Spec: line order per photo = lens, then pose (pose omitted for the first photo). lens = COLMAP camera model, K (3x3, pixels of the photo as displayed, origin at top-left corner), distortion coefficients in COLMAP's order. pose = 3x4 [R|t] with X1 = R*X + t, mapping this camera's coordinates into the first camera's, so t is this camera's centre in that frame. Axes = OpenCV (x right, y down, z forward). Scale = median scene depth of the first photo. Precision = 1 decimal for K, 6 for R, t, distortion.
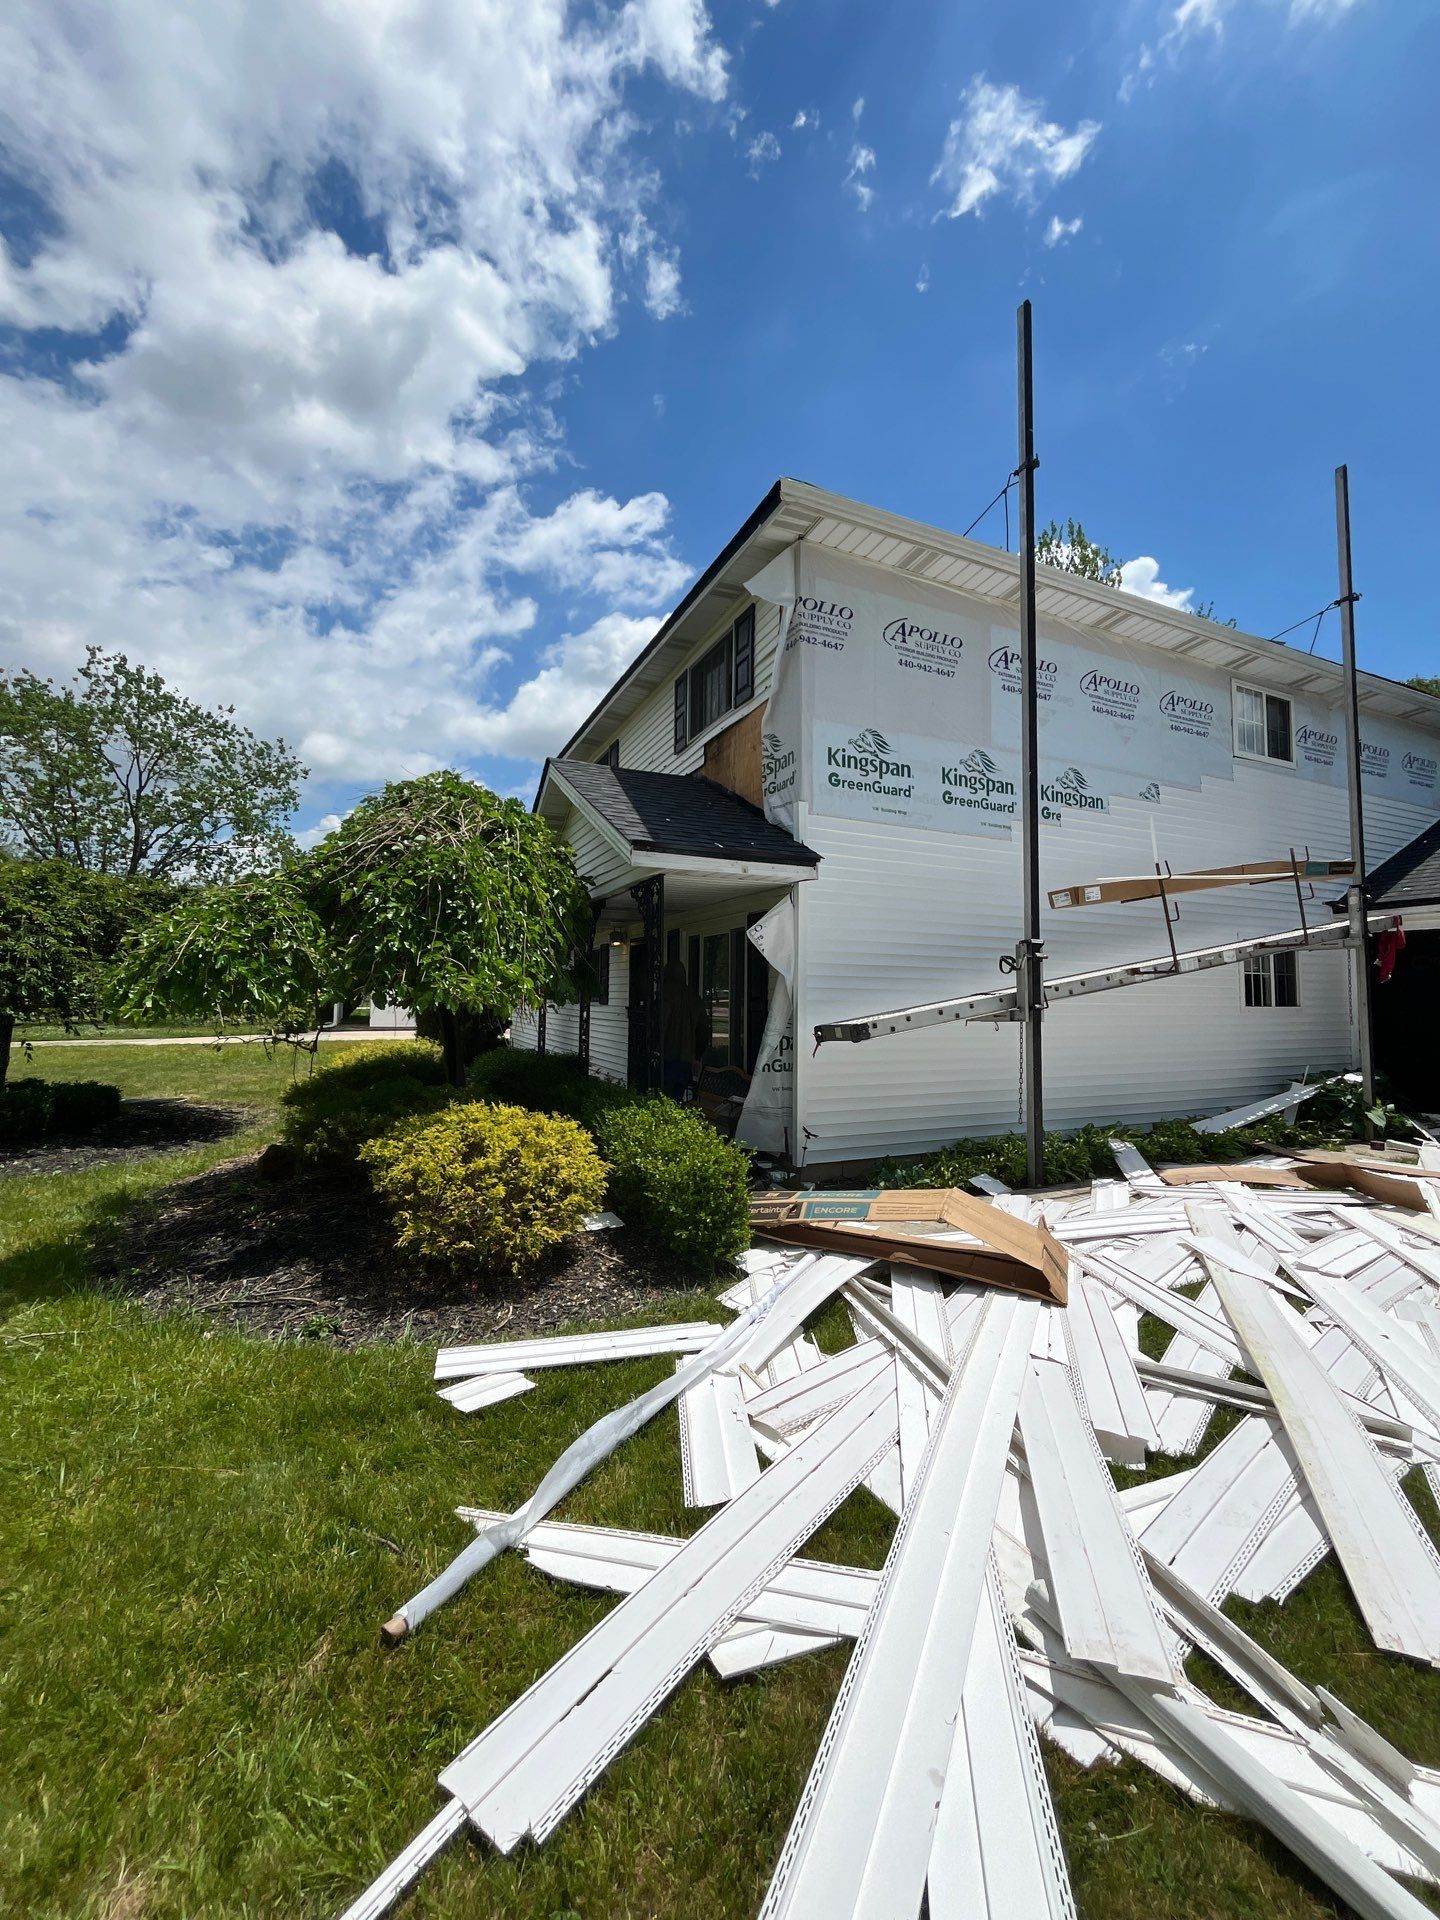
lens RADIAL K [[772.7, 0, 720.0], [0, 772.7, 960.0], [0, 0, 1]] dist [-0.004159, -0.000512]
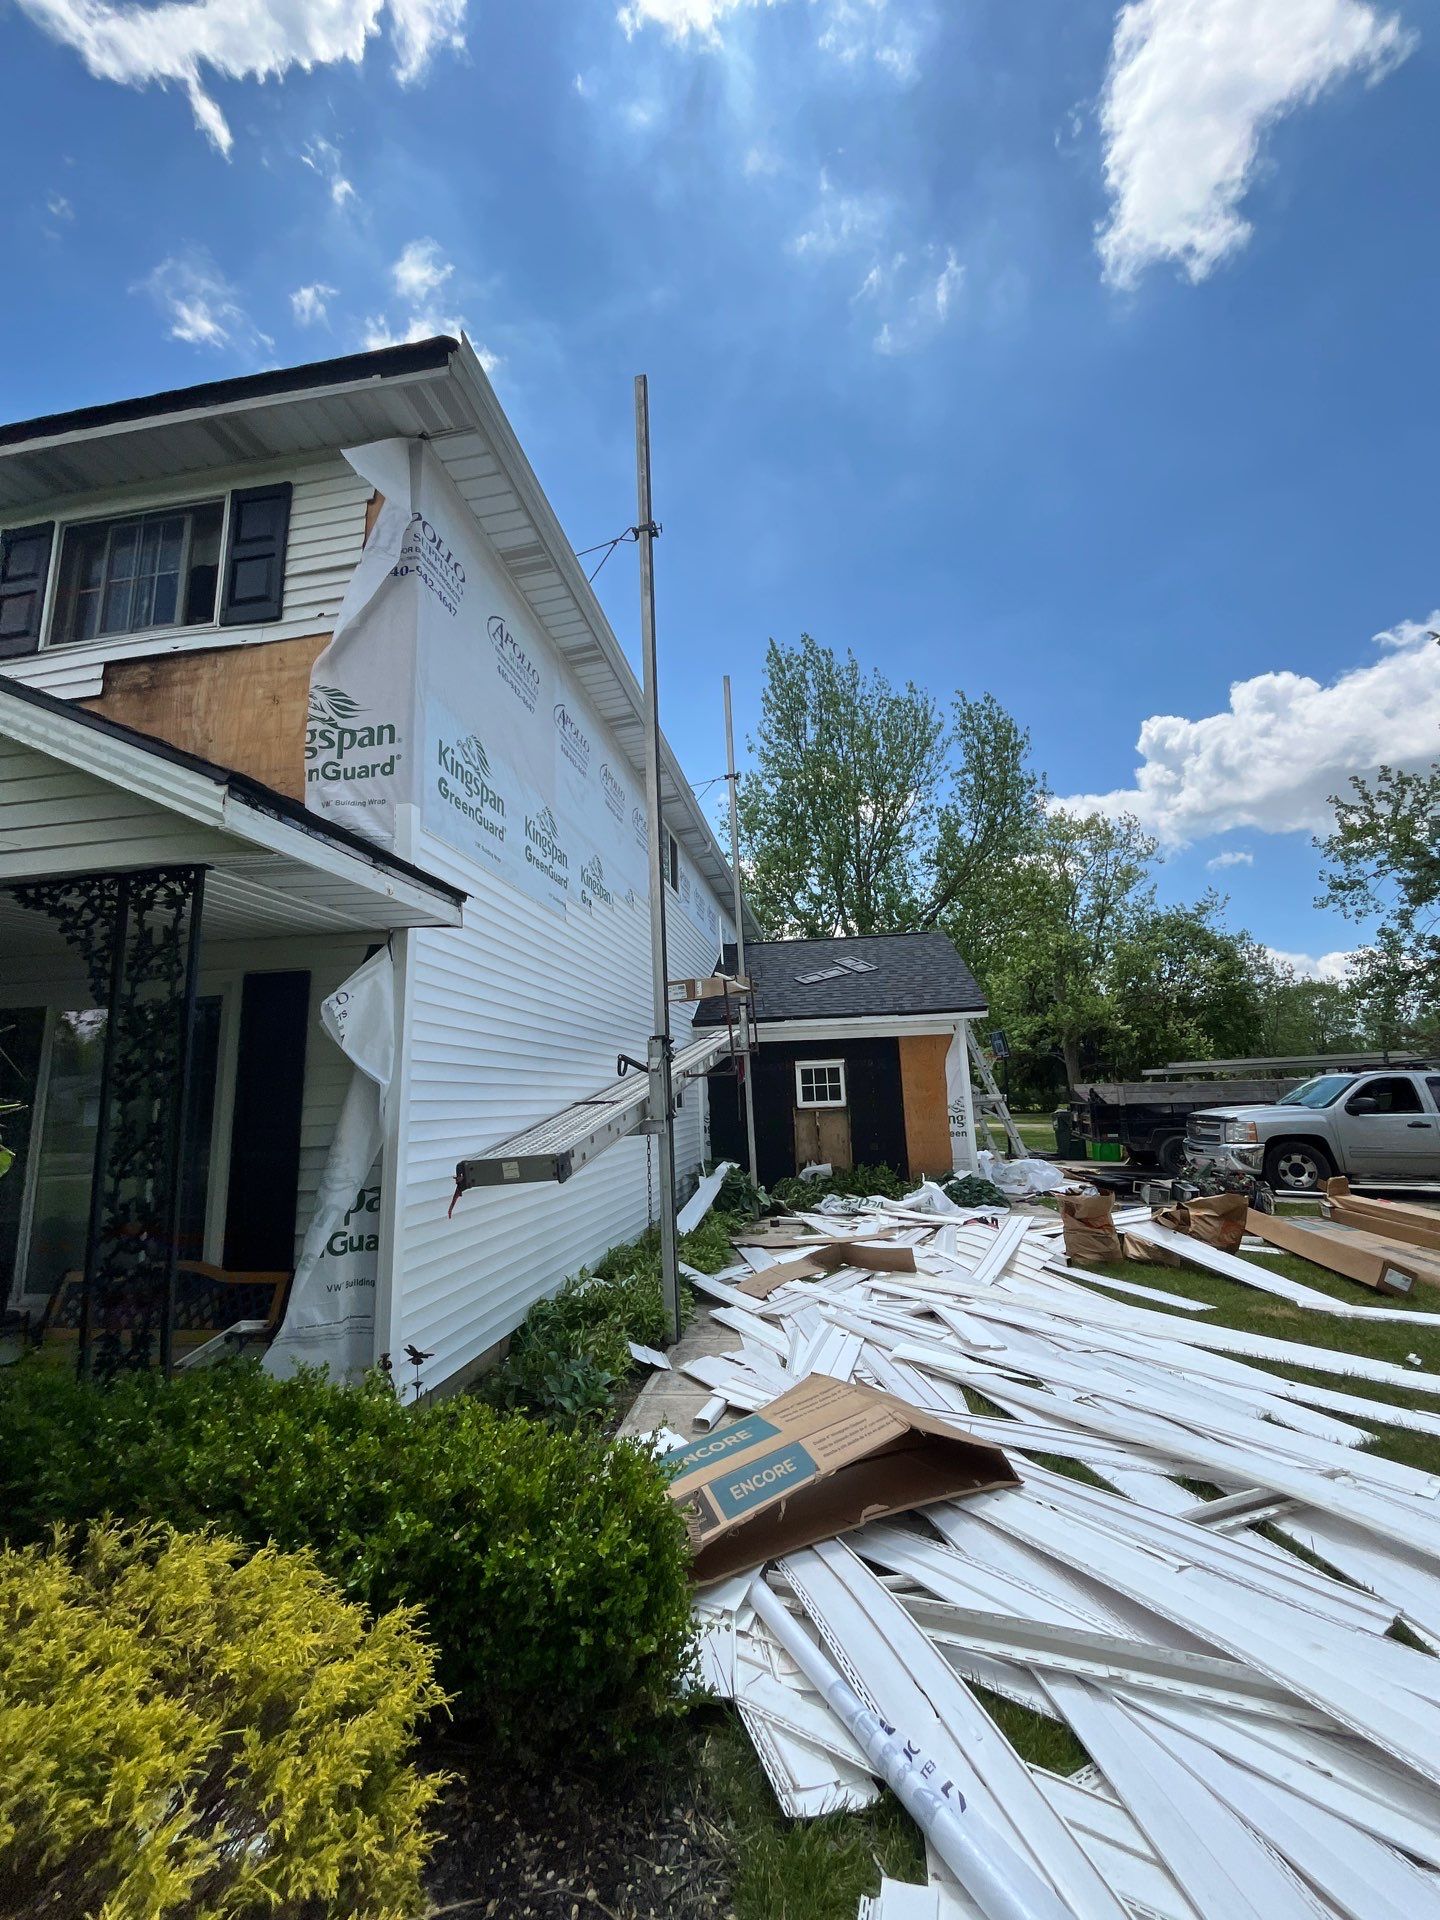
lens RADIAL K [[772.7, 0, 720.0], [0, 772.7, 960.0], [0, 0, 1]] dist [-0.004159, -0.000512]
pose [[0.553125, 0.119828, 0.824436, -0.246546], [-0.002834, 0.989867, -0.141971, 0.010739], [-0.833094, 0.076192, 0.547859, 0.419247]]
